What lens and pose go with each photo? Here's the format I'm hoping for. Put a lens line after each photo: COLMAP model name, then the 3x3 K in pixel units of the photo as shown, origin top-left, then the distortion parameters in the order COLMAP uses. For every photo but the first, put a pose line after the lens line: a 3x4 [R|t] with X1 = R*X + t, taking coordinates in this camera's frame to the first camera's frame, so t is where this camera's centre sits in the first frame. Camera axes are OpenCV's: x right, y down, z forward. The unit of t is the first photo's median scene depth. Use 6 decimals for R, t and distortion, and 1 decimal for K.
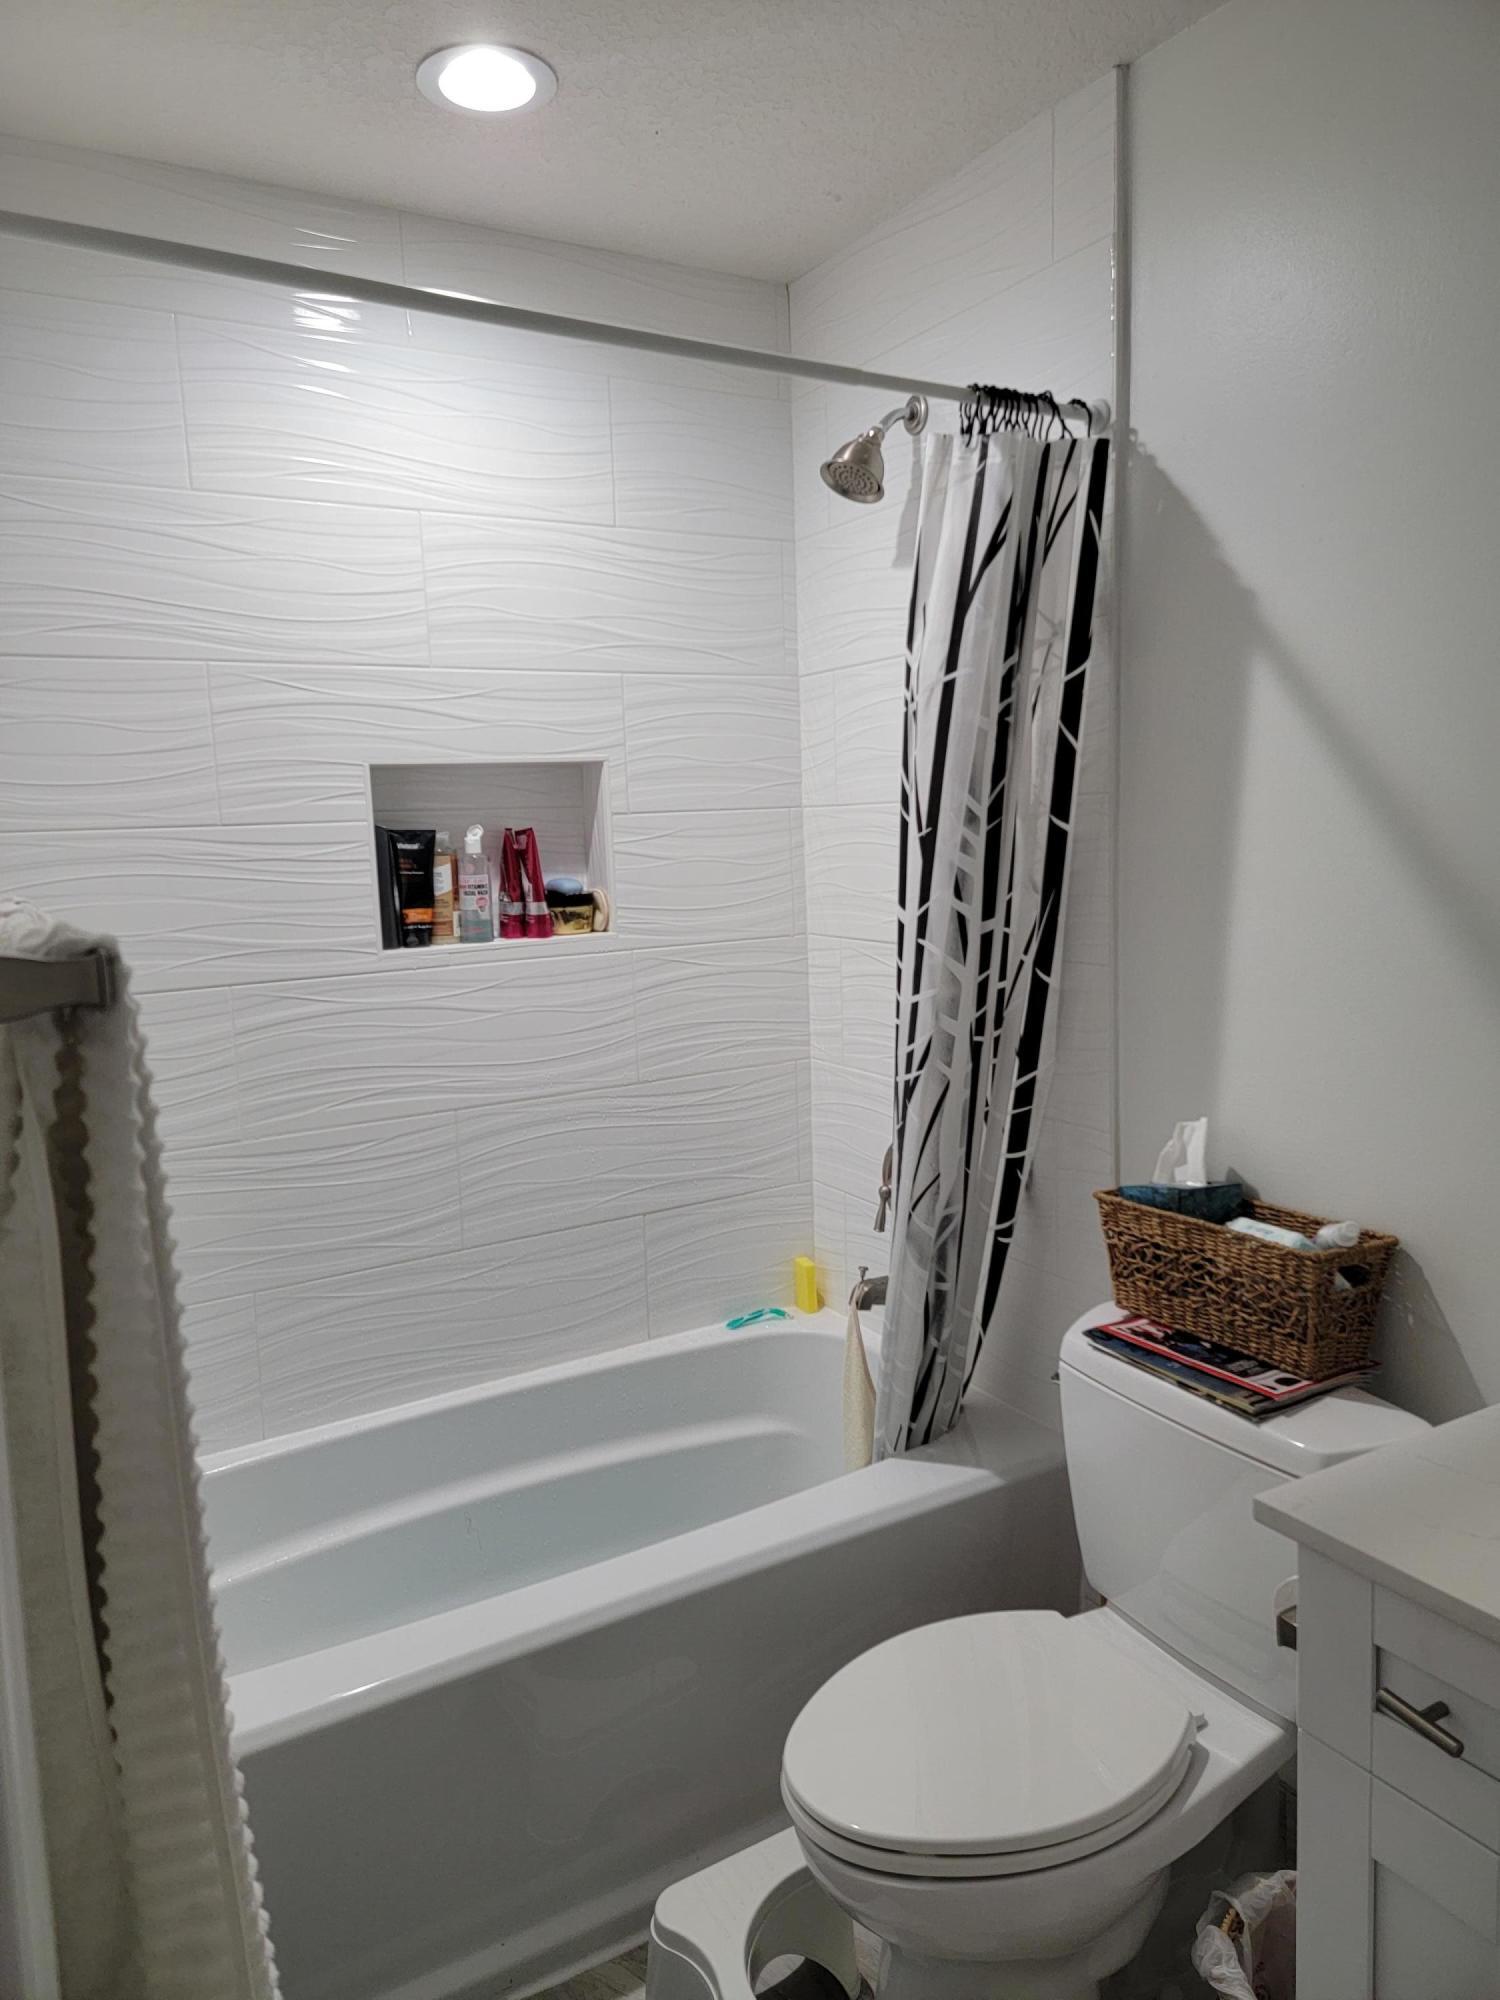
lens RADIAL K [[1401.6, 0, 747.1], [0, 1401.6, 986.2], [0, 0, 1]] dist [0.069438, -0.023998]
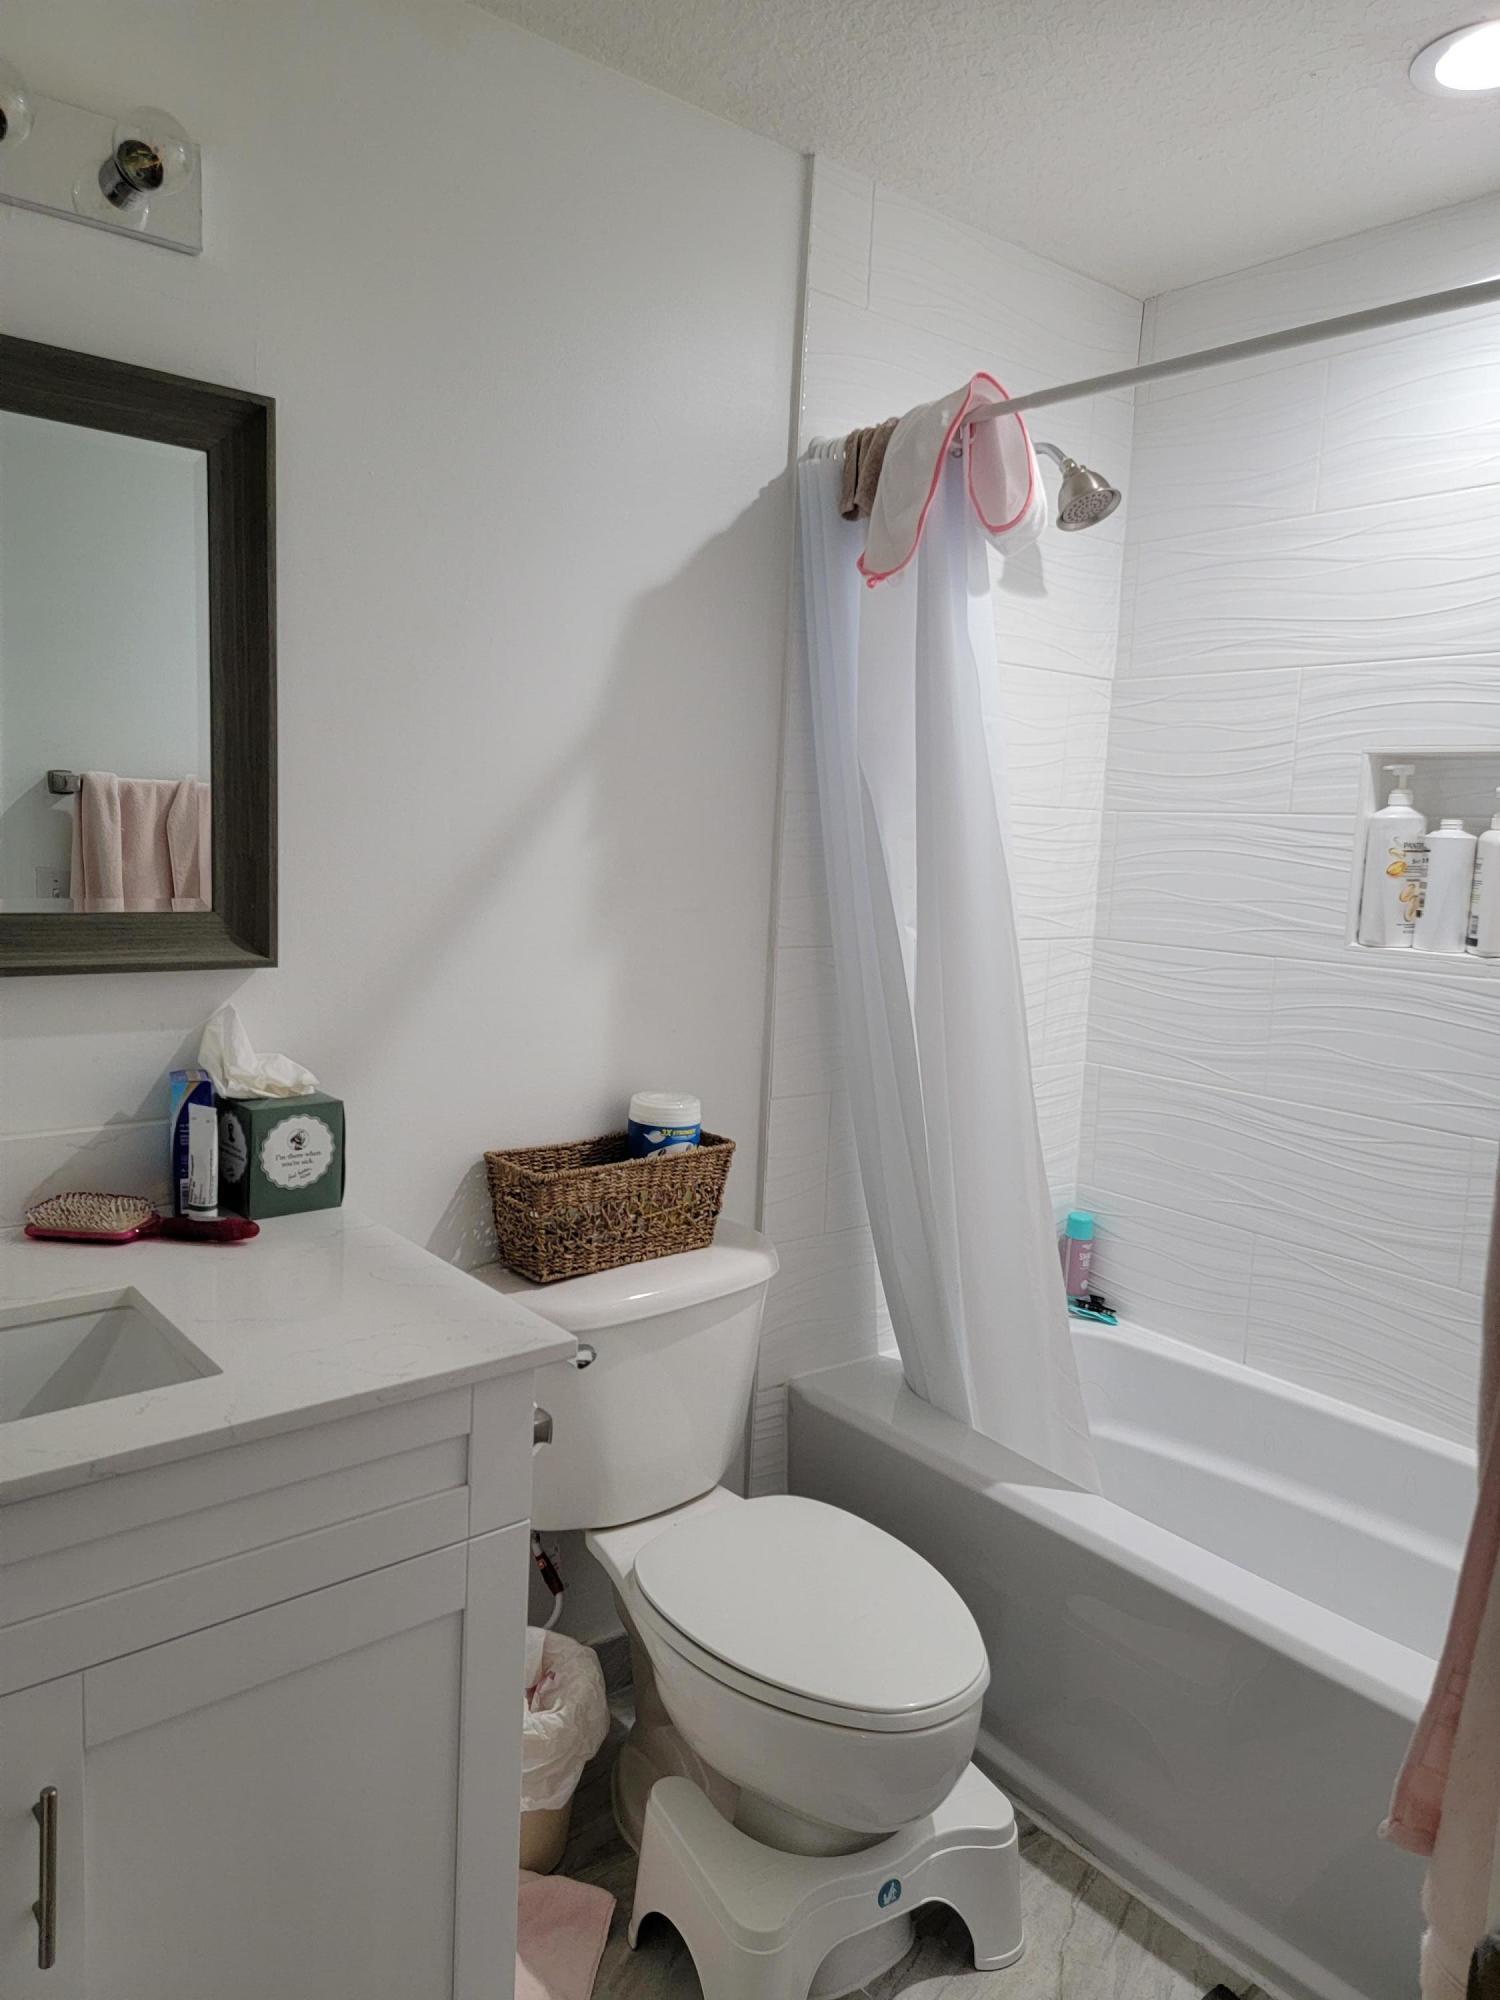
lens RADIAL K [[1401.6, 0, 747.1], [0, 1401.6, 1007.1], [0, 0, 1]] dist [0.069438, -0.023998]
pose [[0.169395, 0.170519, -0.970685, 0.661220], [-0.176002, 0.974320, 0.140444, -0.045439], [0.969706, 0.147052, 0.195056, 0.382818]]
